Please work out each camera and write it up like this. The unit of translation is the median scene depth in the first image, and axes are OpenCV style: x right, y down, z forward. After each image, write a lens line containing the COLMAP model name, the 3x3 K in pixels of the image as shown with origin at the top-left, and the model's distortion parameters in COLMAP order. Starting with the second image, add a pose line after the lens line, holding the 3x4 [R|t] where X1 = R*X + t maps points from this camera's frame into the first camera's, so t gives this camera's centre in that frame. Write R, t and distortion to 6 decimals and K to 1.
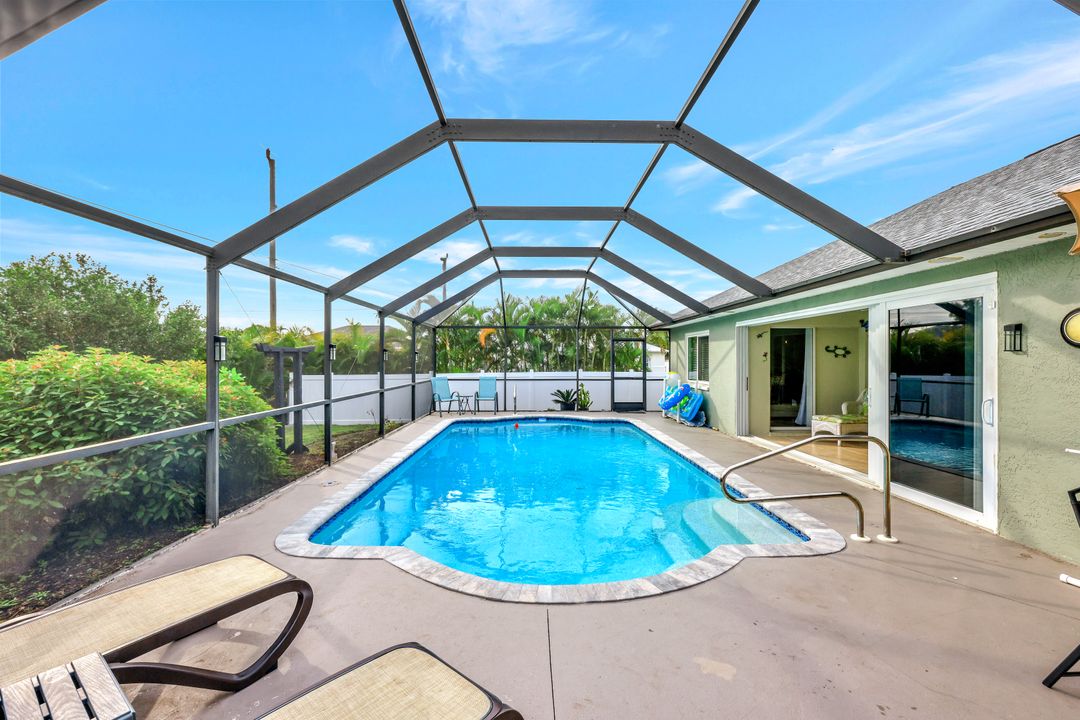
lens RADIAL K [[434.6, 0, 540.8], [0, 434.6, 360.0], [0, 0, 1]] dist [0.000602, 0.000287]
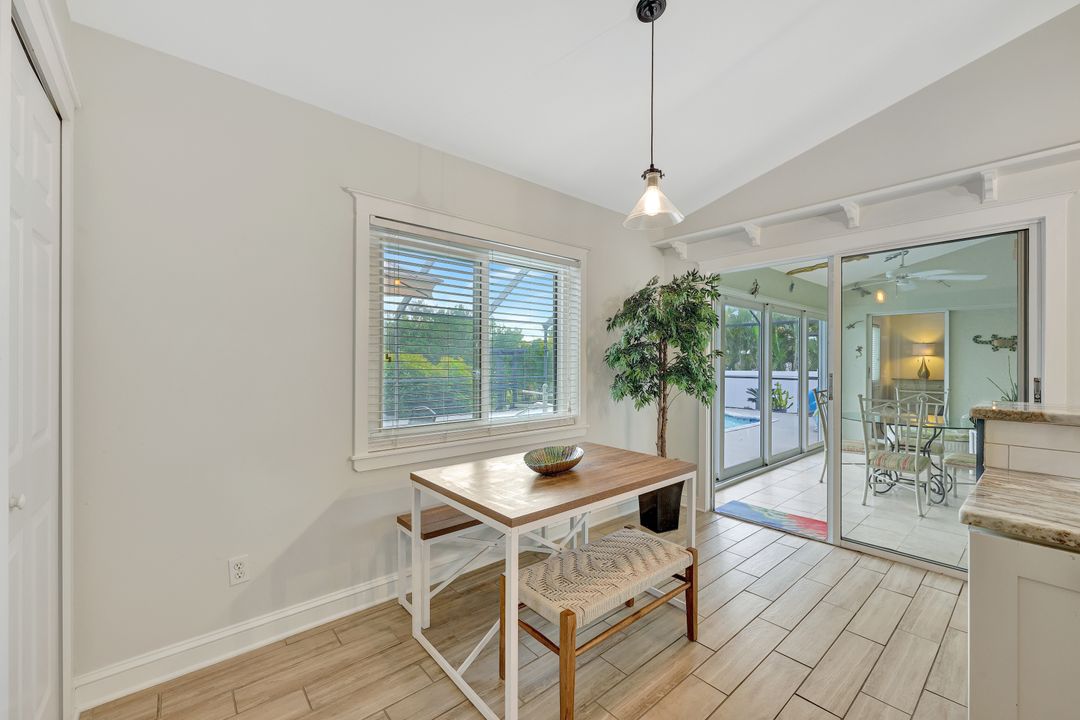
lens RADIAL K [[434.6, 0, 540.0], [0, 434.6, 361.8], [0, 0, 1]] dist [0.000602, 0.000287]
pose [[0.633732, 0.007956, -0.773512, 0.545438], [-0.007477, 0.999963, 0.004160, 0.009180], [0.773516, 0.003147, 0.633769, 0.010351]]
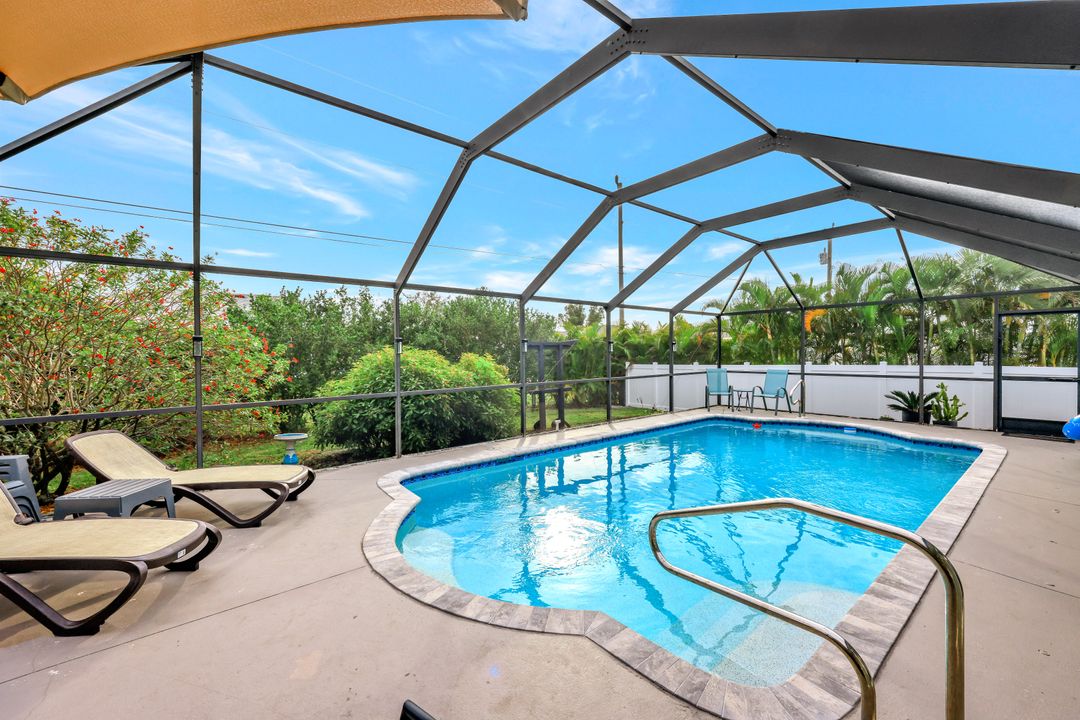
lens RADIAL K [[434.6, 0, 551.7], [0, 434.6, 351.9], [0, 0, 1]] dist [0.000602, 0.000287]
pose [[0.626754, -0.005737, -0.779196, 0.262576], [0.009148, 0.999958, -0.000004, 0.000130], [0.779163, -0.007125, 0.626780, 0.141020]]
